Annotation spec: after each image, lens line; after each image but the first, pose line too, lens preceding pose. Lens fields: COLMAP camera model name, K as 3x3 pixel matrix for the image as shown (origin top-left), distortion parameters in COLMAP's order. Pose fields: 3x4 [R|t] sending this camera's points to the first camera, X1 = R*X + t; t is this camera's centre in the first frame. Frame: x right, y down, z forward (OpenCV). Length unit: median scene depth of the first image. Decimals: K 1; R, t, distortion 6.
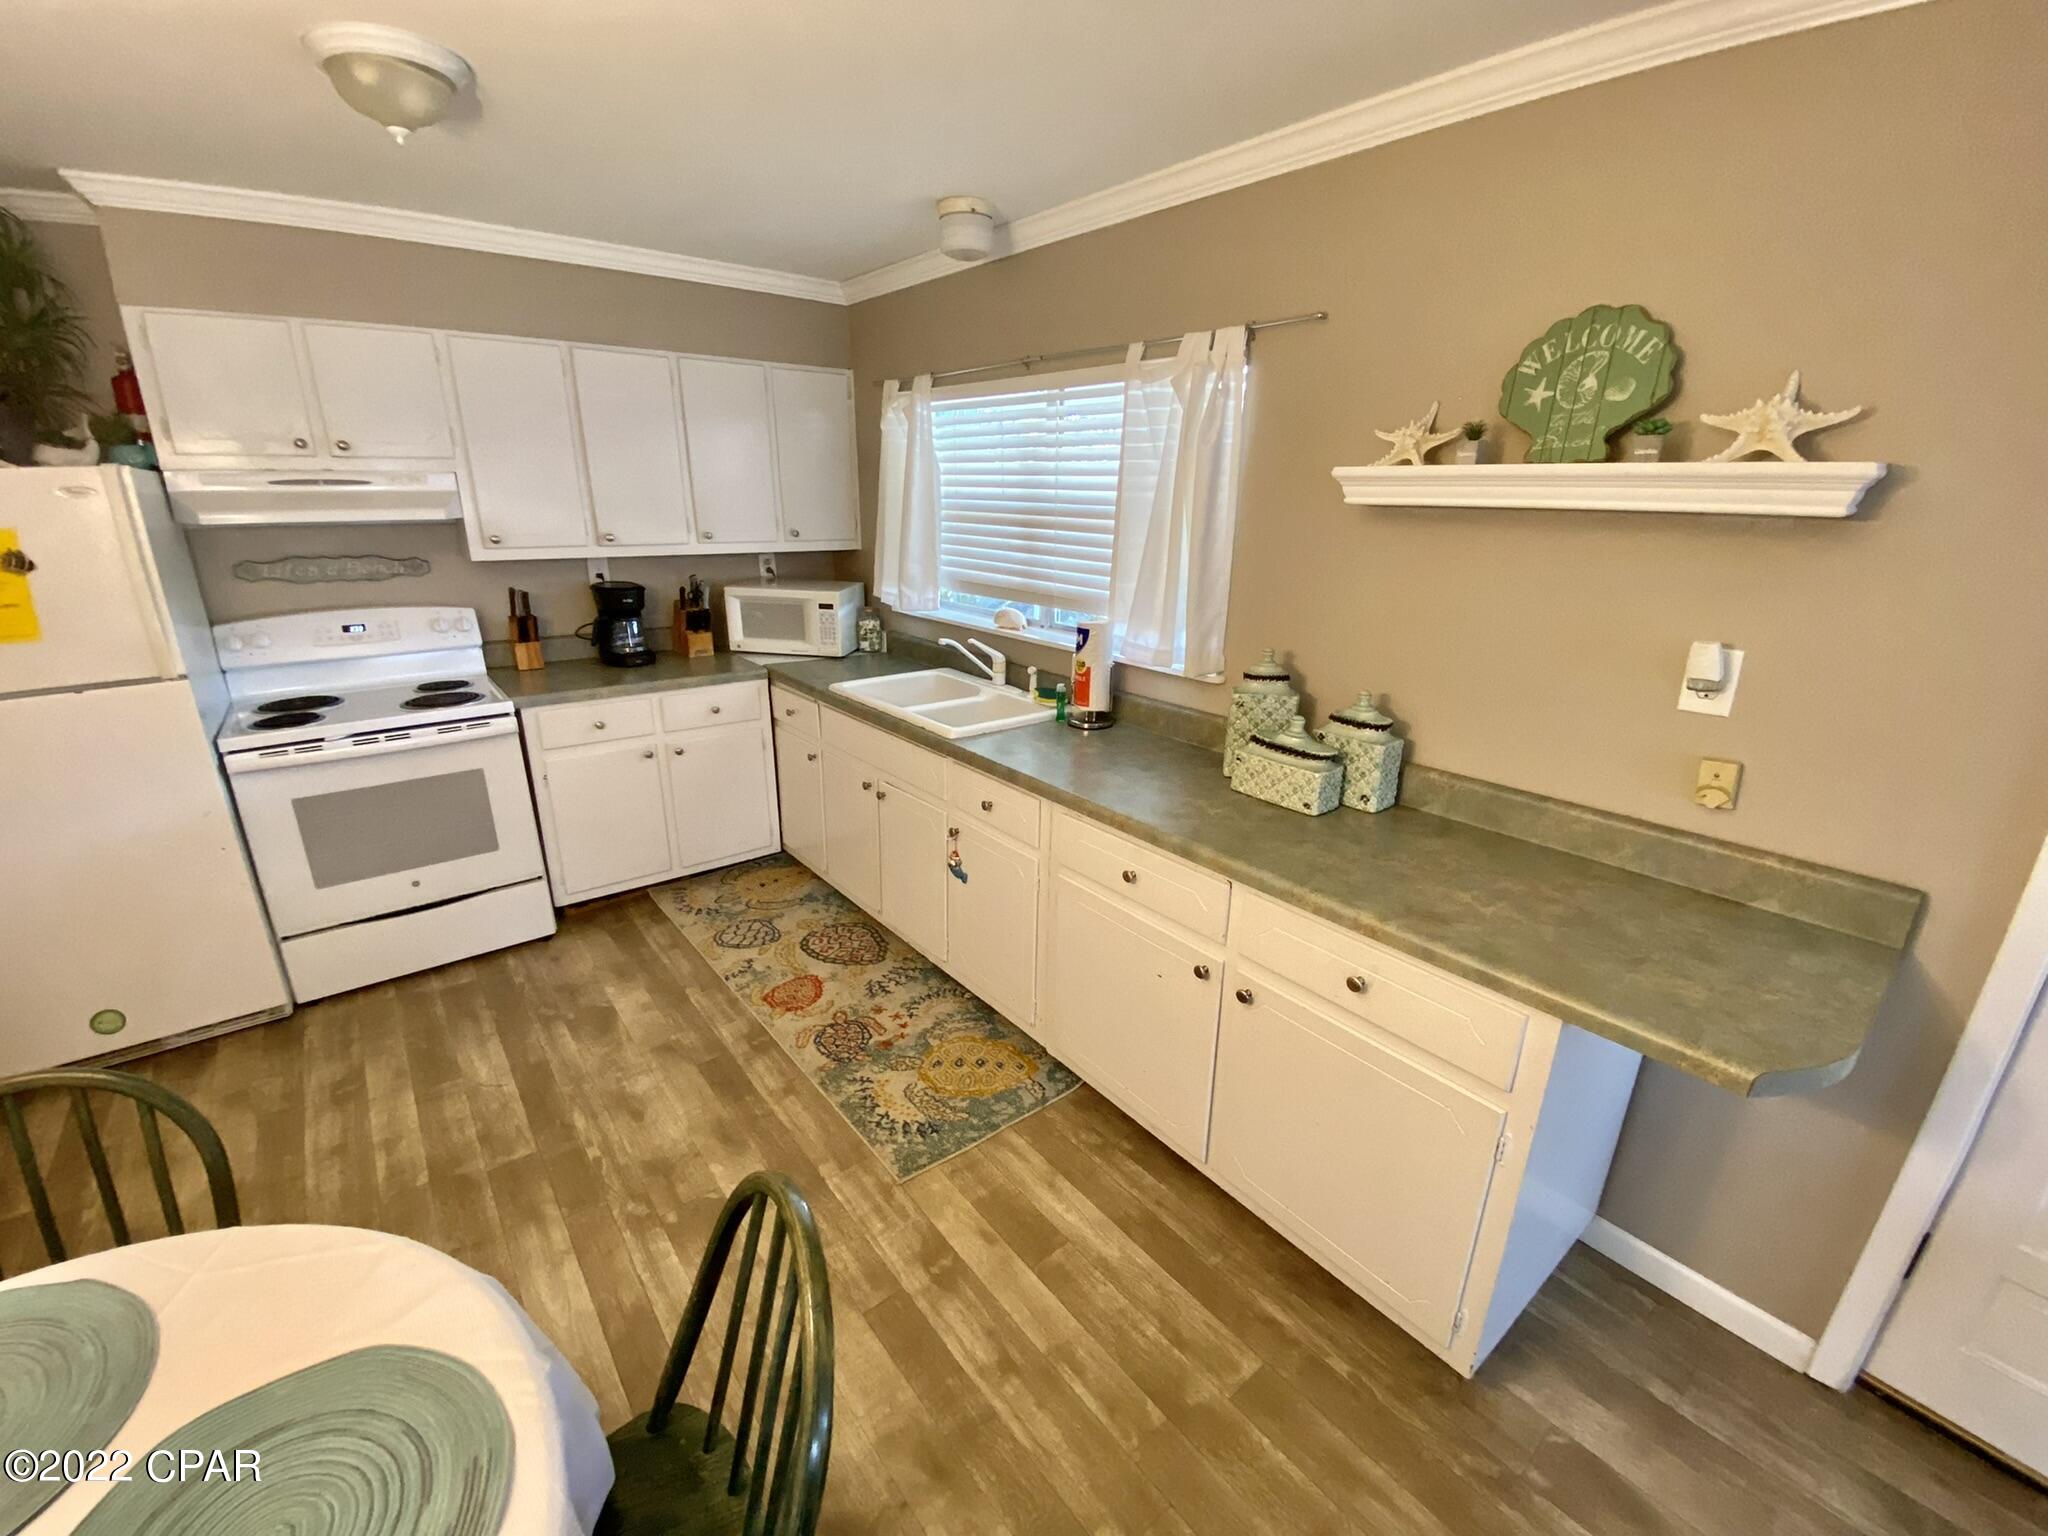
lens RADIAL K [[843.0, 0, 1024.0], [0, 843.0, 768.0], [0, 0, 1]] dist [0.015171, -0.019495]
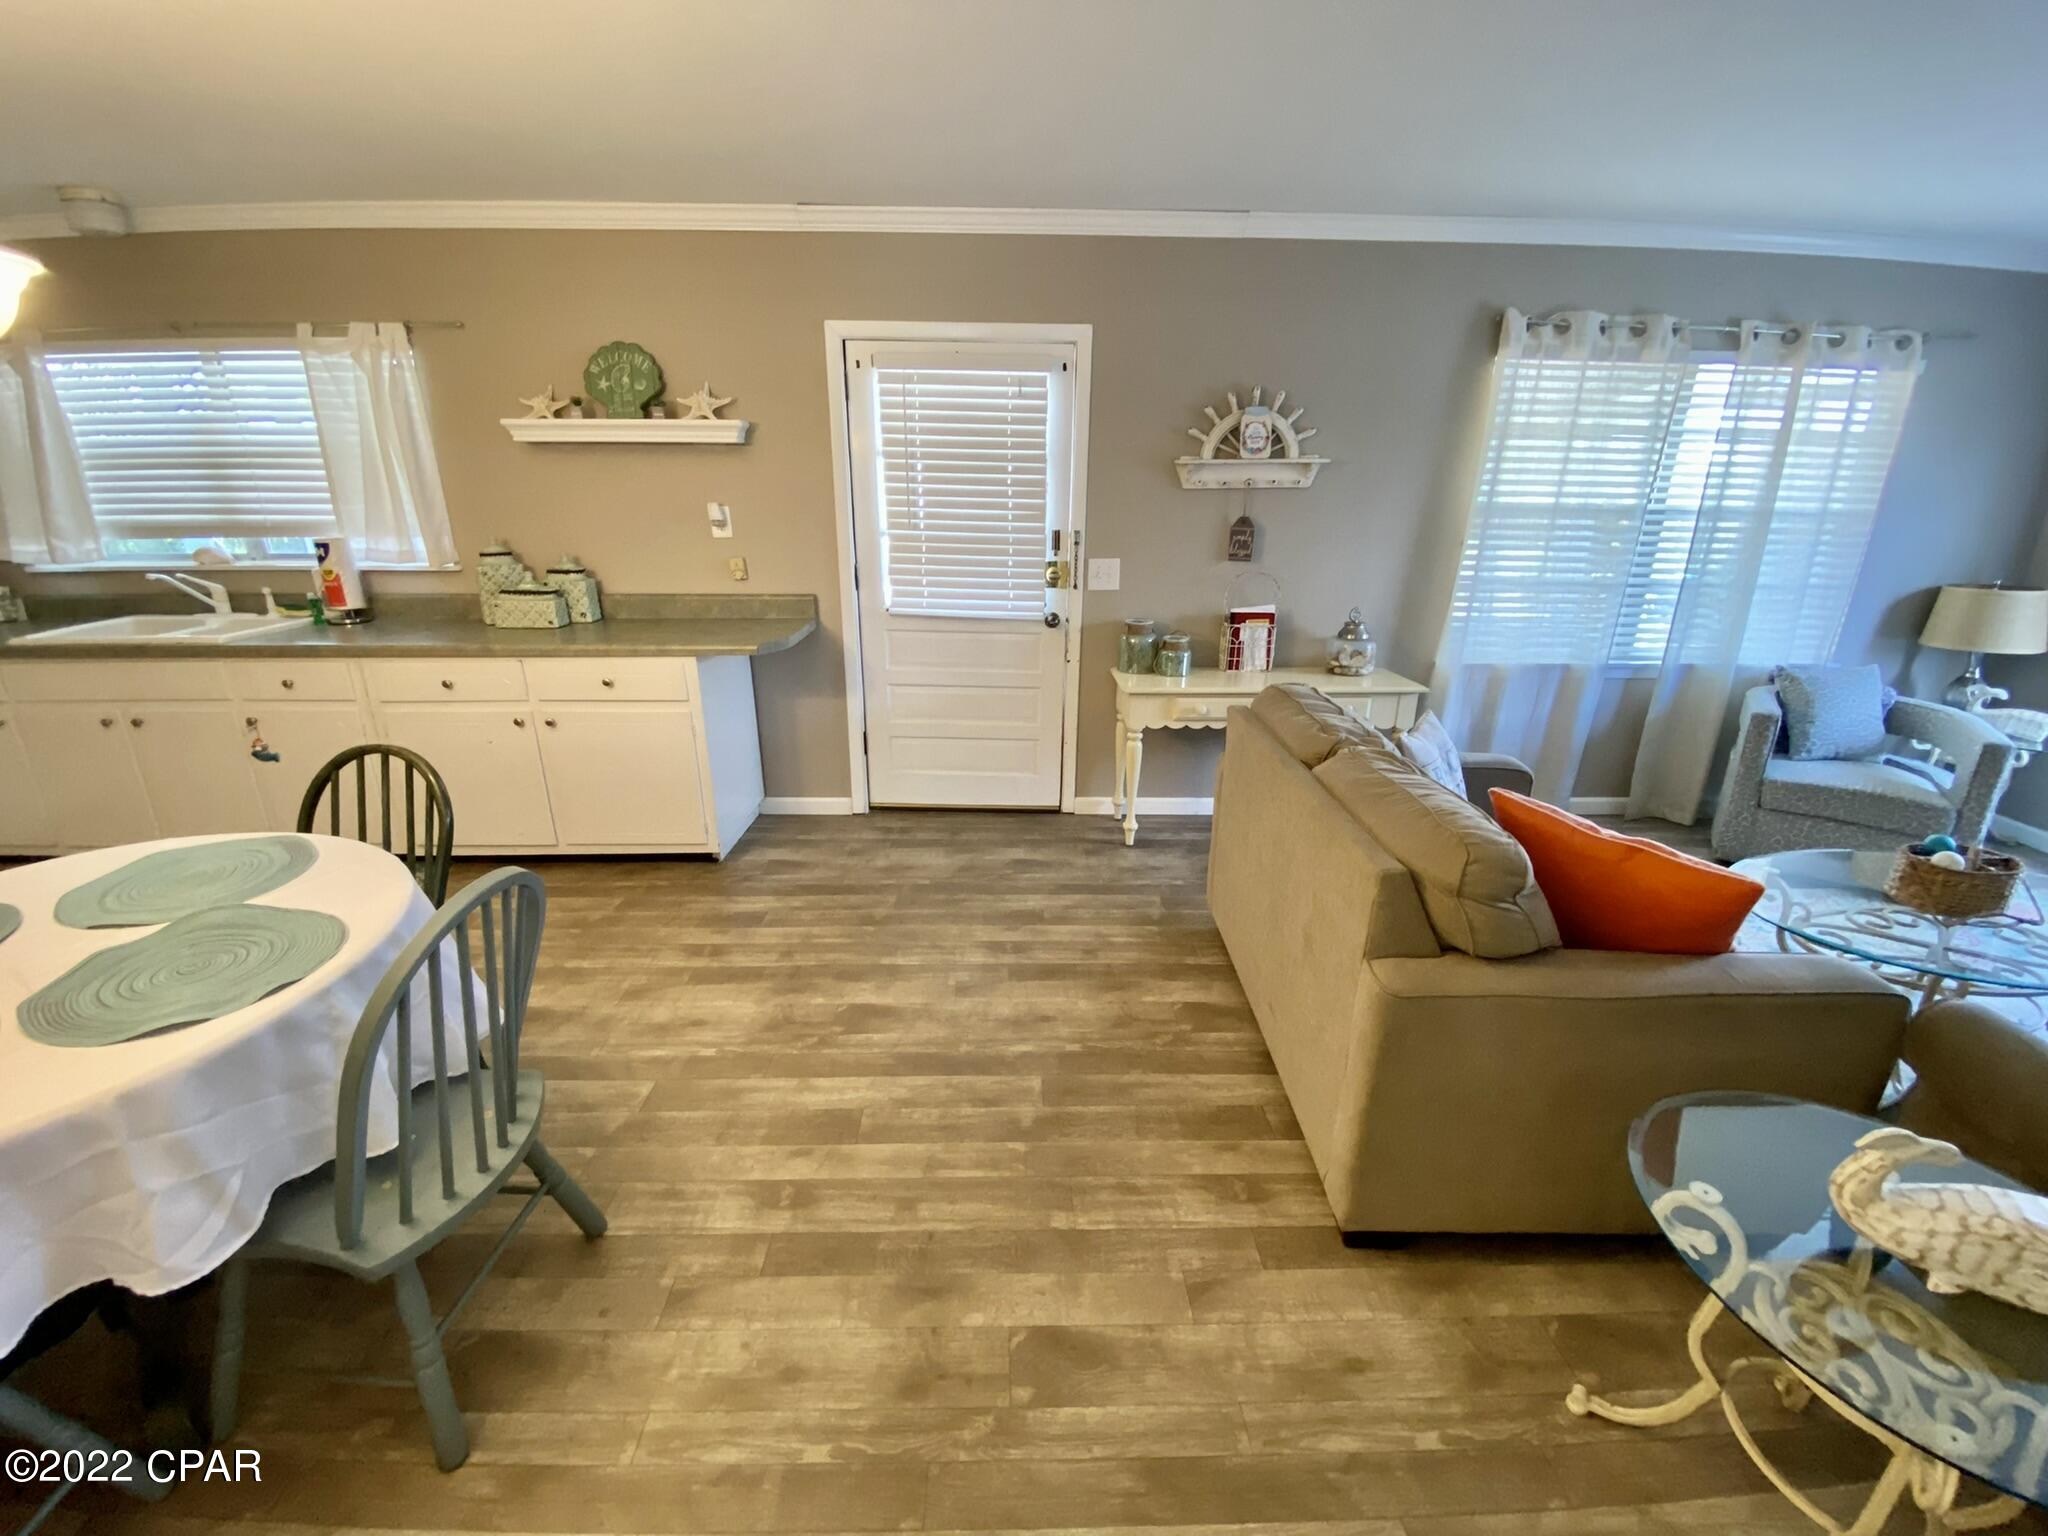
lens RADIAL K [[854.0, 0, 1019.5], [0, 854.0, 775.5], [0, 0, 1]] dist [0.027782, -0.020557]
pose [[0.620398, -0.271175, 0.735915, -0.405474], [0.251413, 0.957569, 0.140903, 0.310434], [-0.742899, 0.097602, 0.662250, -0.757572]]
